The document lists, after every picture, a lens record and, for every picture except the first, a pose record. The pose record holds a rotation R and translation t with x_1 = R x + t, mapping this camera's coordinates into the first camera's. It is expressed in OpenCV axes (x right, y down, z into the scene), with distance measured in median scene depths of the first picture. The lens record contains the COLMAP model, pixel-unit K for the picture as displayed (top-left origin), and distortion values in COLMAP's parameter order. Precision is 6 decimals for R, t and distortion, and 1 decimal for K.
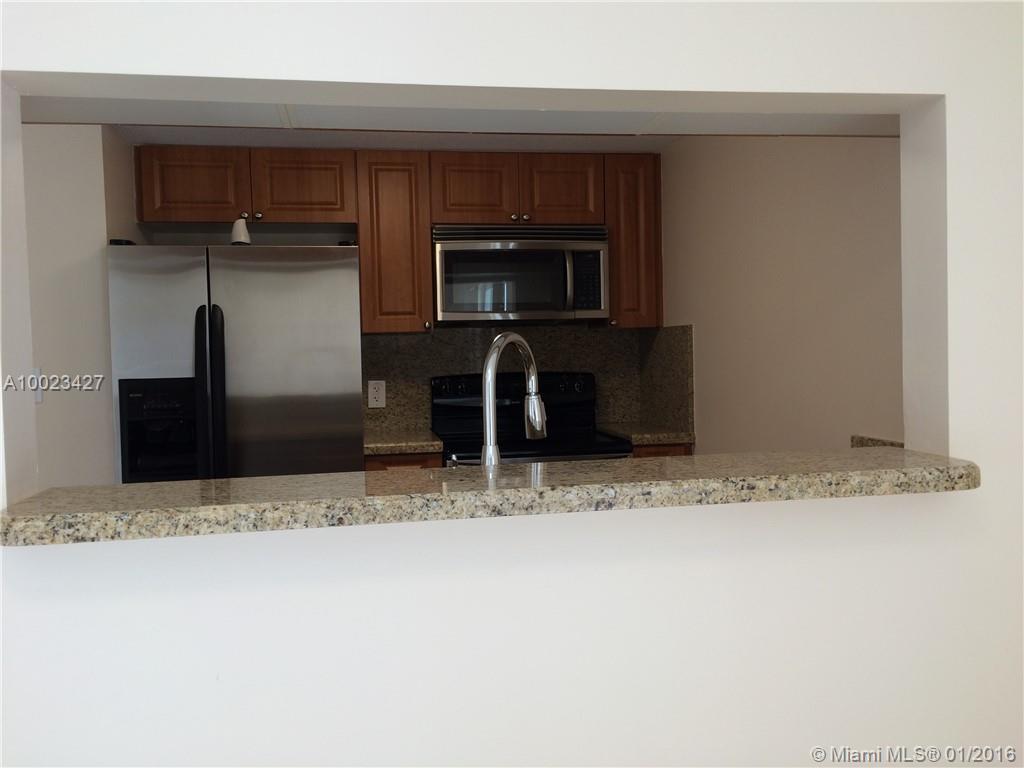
lens RADIAL K [[869.0, 0, 525.2], [0, 869.0, 382.7], [0, 0, 1]] dist [0.100543, -0.152710]
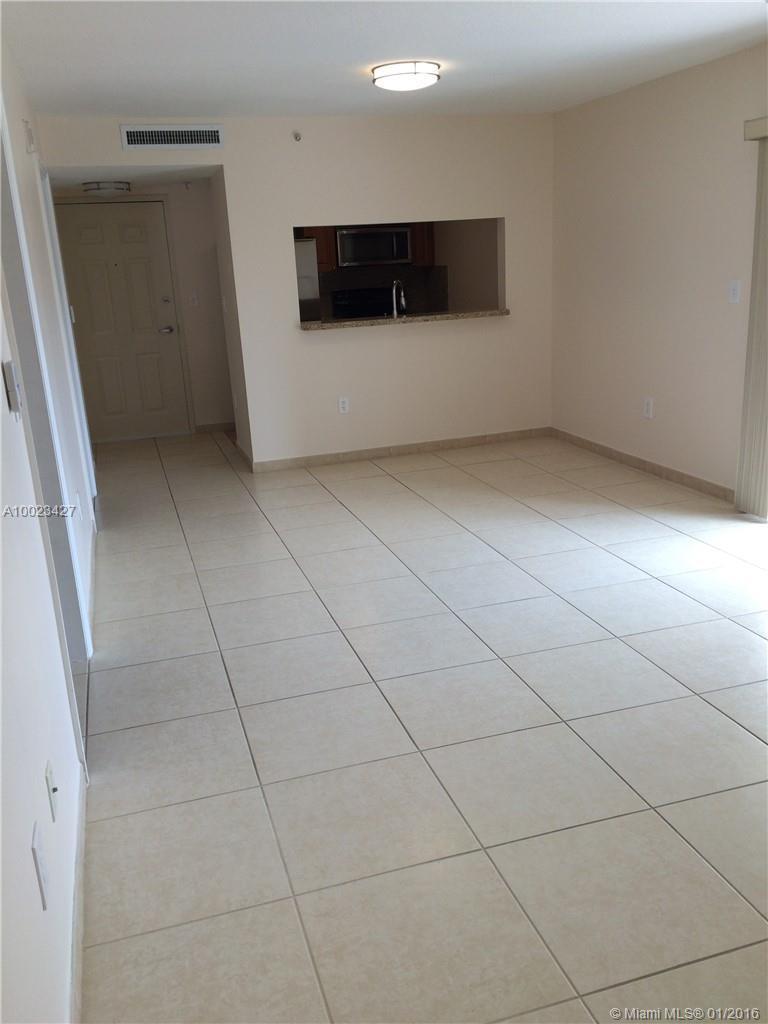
lens RADIAL K [[869.0, 0, 384.0], [0, 869.0, 512.0], [0, 0, 1]] dist [0.100543, -0.152710]
pose [[0.993597, -0.056436, 0.097879, -0.245807], [0.030637, 0.968435, 0.247377, -0.011330], [-0.108750, -0.242795, 0.963963, -1.408015]]
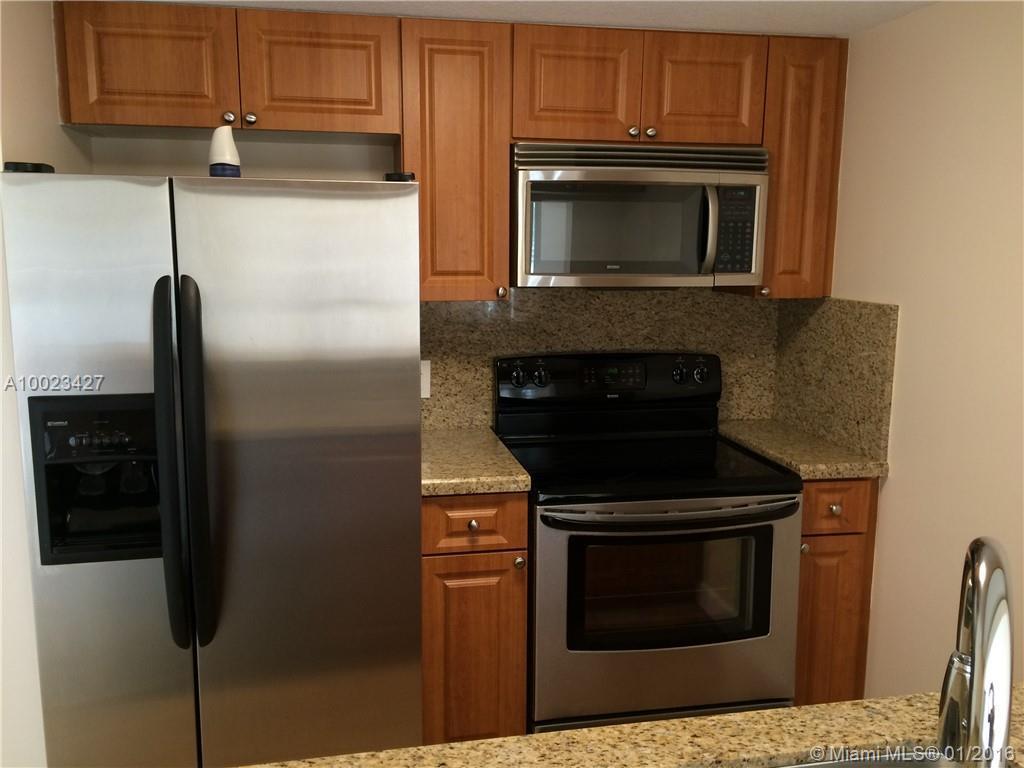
lens RADIAL K [[869.0, 0, 525.2], [0, 869.0, 382.7], [0, 0, 1]] dist [0.100543, -0.152710]
pose [[0.999312, 0.026724, 0.025730, -0.109866], [-0.029727, 0.991785, 0.124412, -0.081484], [-0.022194, -0.125092, 0.991897, 0.317832]]
